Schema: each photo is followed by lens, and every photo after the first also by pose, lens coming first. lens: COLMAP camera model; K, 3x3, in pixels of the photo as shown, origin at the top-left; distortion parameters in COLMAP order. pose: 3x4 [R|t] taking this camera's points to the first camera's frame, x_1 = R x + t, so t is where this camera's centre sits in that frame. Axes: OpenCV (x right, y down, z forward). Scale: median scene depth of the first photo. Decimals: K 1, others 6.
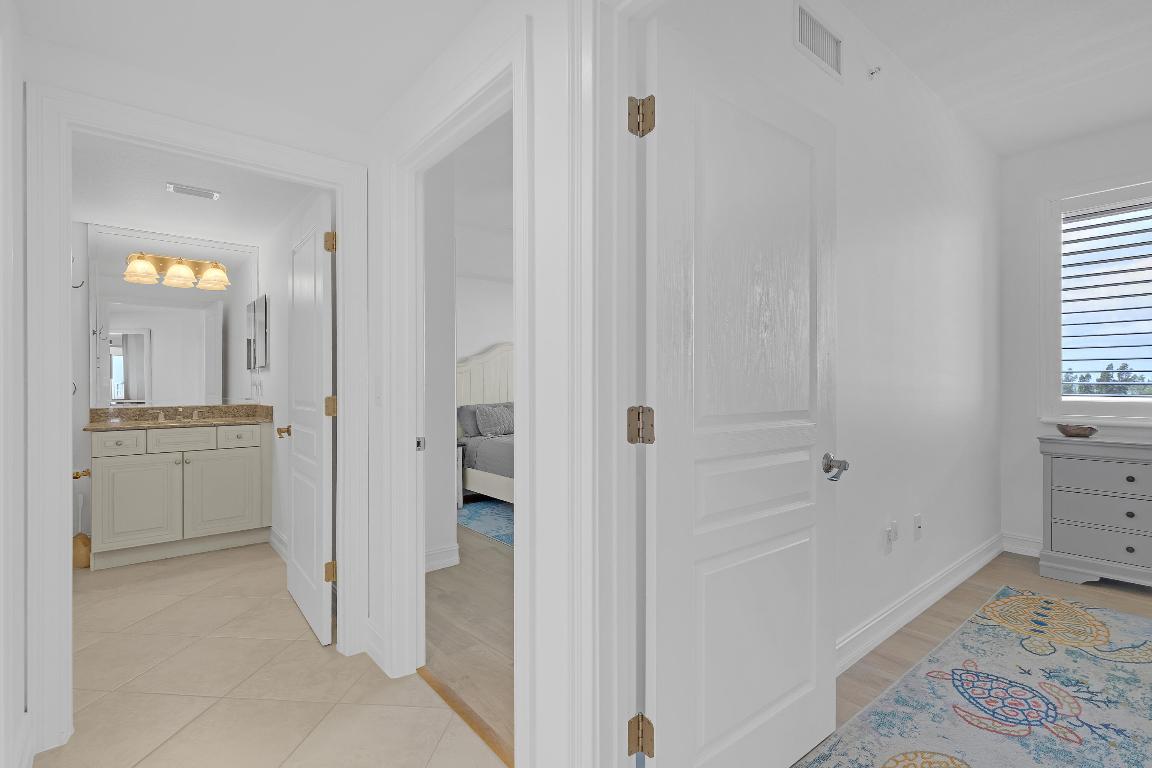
lens RADIAL K [[539.2, 0, 577.3], [0, 539.2, 383.8], [0, 0, 1]] dist [-0.001000, -0.000334]
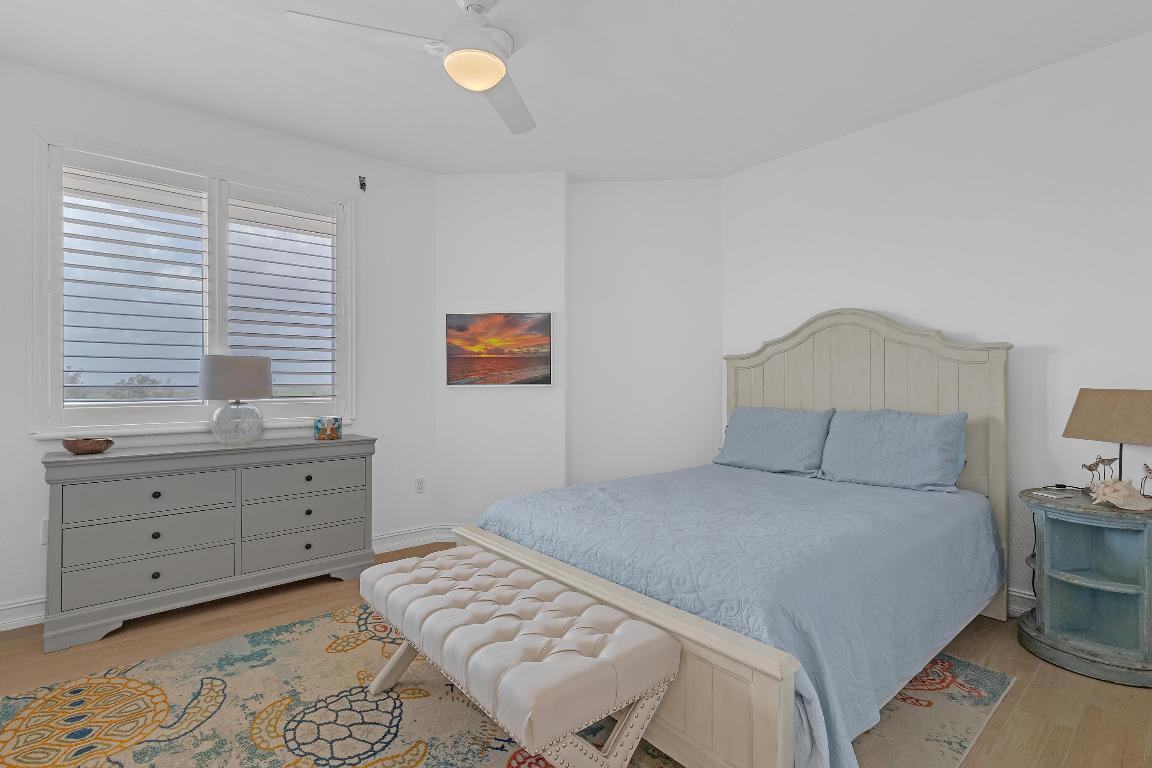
lens RADIAL K [[539.2, 0, 577.3], [0, 539.2, 383.2], [0, 0, 1]] dist [-0.001000, -0.000334]
pose [[-0.017523, 0.001088, 0.999846, 0.139817], [0.003047, 0.999995, -0.001034, -0.001844], [-0.999842, 0.003028, -0.017527, 0.331484]]
